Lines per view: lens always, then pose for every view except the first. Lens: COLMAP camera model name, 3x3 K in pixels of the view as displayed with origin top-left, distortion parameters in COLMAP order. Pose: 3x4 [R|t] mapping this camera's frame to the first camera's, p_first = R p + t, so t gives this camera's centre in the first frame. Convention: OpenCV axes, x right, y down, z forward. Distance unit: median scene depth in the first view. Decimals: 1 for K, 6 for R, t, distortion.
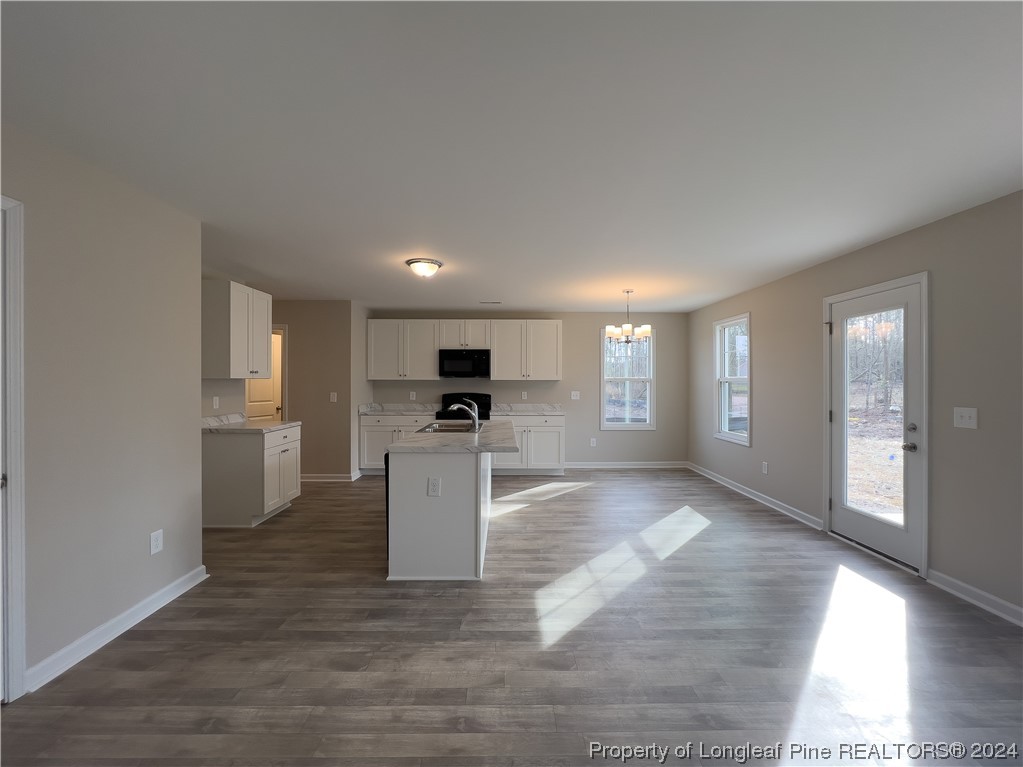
lens RADIAL K [[418.0, 0, 515.3], [0, 418.0, 379.6], [0, 0, 1]] dist [-0.010368, -0.000135]
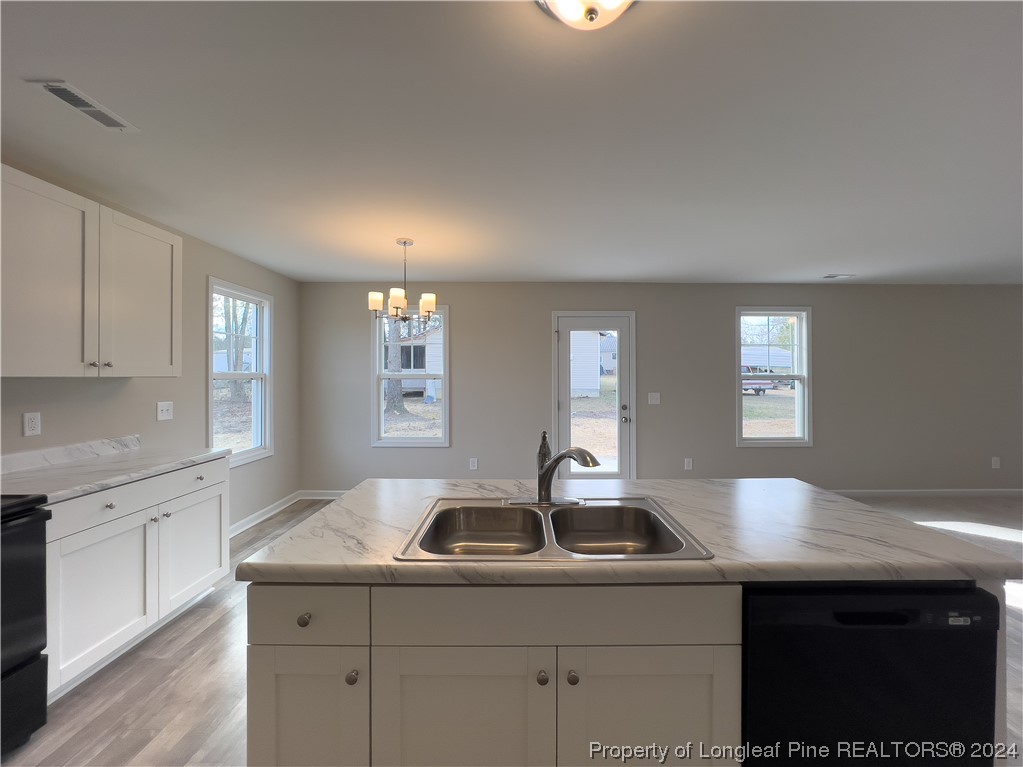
lens RADIAL K [[430.7, 0, 520.2], [0, 430.7, 384.3], [0, 0, 1]] dist [-0.004206, -0.000537]
pose [[0.009959, -0.020222, 0.999746, -0.329675], [-0.005420, 0.999780, 0.020277, -0.001897], [-0.999936, -0.005621, 0.009848, 0.657863]]
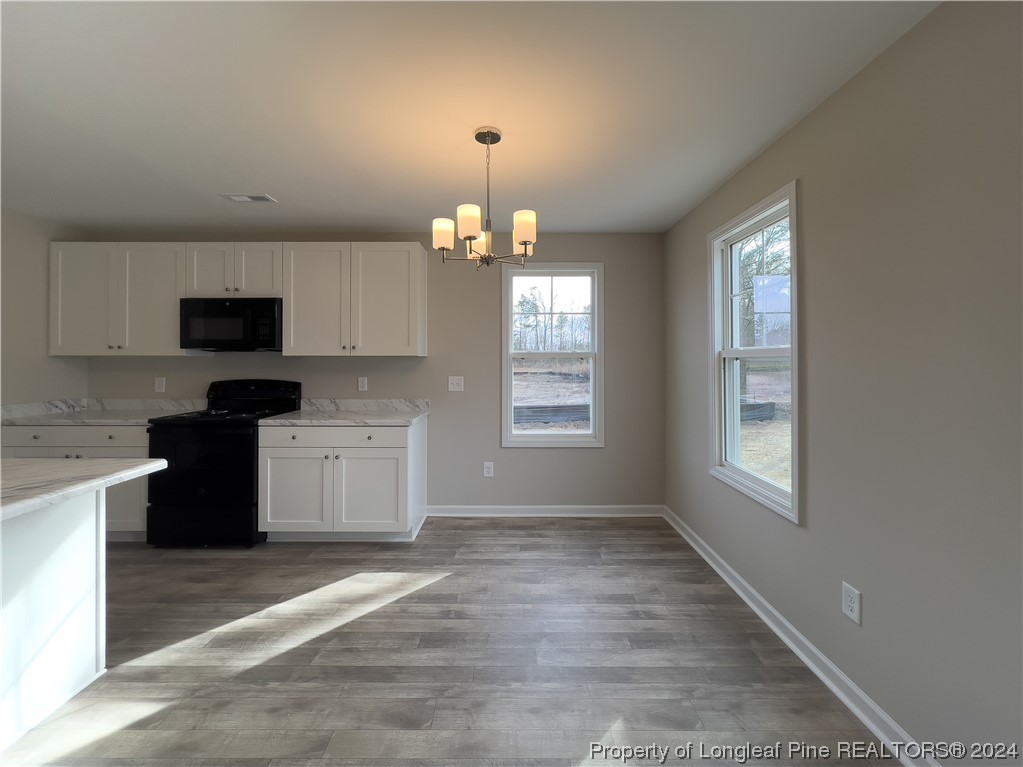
lens RADIAL K [[418.0, 0, 502.2], [0, 418.0, 357.4], [0, 0, 1]] dist [-0.010368, -0.000135]
pose [[0.999829, -0.002711, -0.018284, 0.231416], [0.002756, 0.999993, 0.002421, 0.002386], [0.018277, -0.002471, 0.999830, 0.483779]]
